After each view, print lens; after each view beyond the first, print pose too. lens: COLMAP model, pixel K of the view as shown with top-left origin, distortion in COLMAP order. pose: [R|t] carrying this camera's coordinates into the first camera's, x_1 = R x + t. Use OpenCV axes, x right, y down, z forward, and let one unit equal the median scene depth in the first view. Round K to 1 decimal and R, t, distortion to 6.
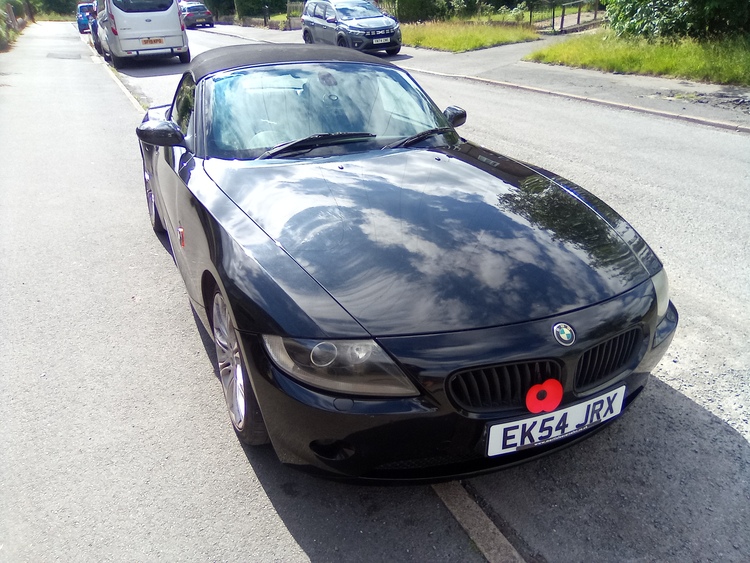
lens RADIAL K [[641.7, 0, 375.0], [0, 641.7, 281.5], [0, 0, 1]] dist [0.093821, -0.170303]
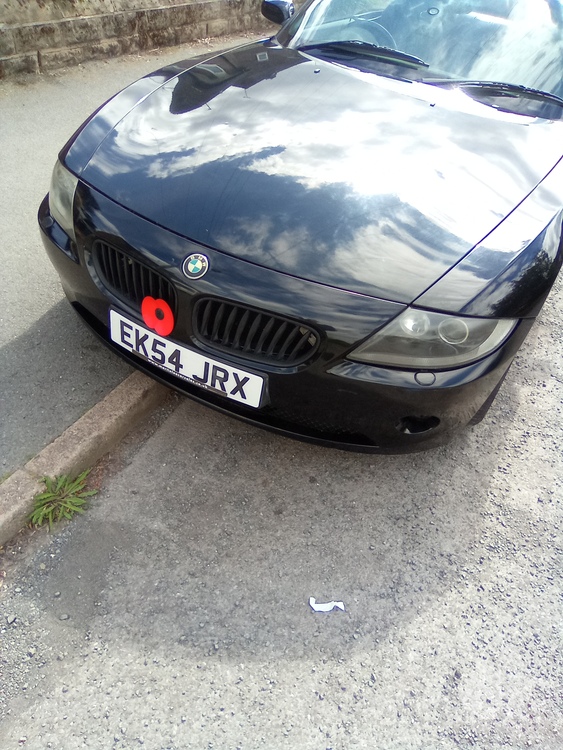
lens RADIAL K [[641.7, 0, 263.1], [0, 641.7, 380.7], [0, 0, 1]] dist [0.093821, -0.170303]
pose [[0.571022, 0.560147, -0.600141, 0.891851], [-0.445220, 0.825505, 0.346874, -0.126874], [0.689719, 0.069122, 0.720770, 0.402686]]
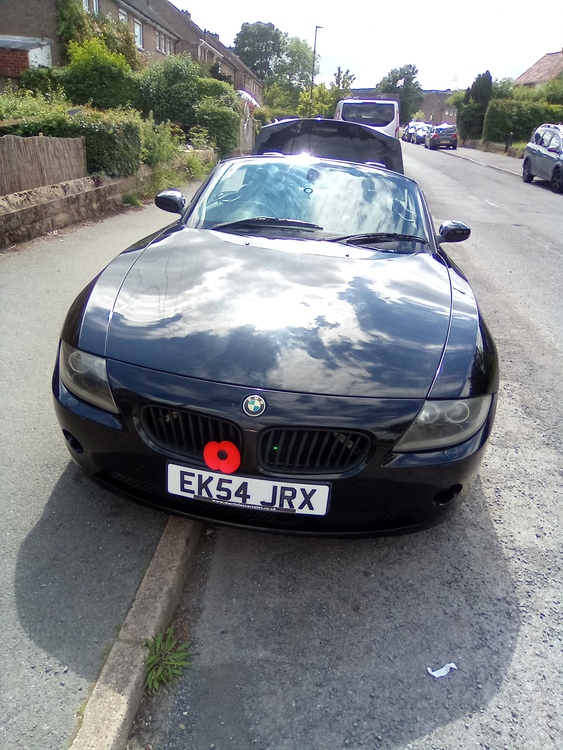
lens RADIAL K [[657.1, 0, 263.2], [0, 657.1, 353.3], [0, 0, 1]] dist [0.003147, 0.044803]
pose [[0.824663, 0.246655, -0.509011, 0.762813], [-0.285730, 0.958309, 0.001455, -0.005004], [0.488149, 0.144239, 0.860759, 0.072210]]
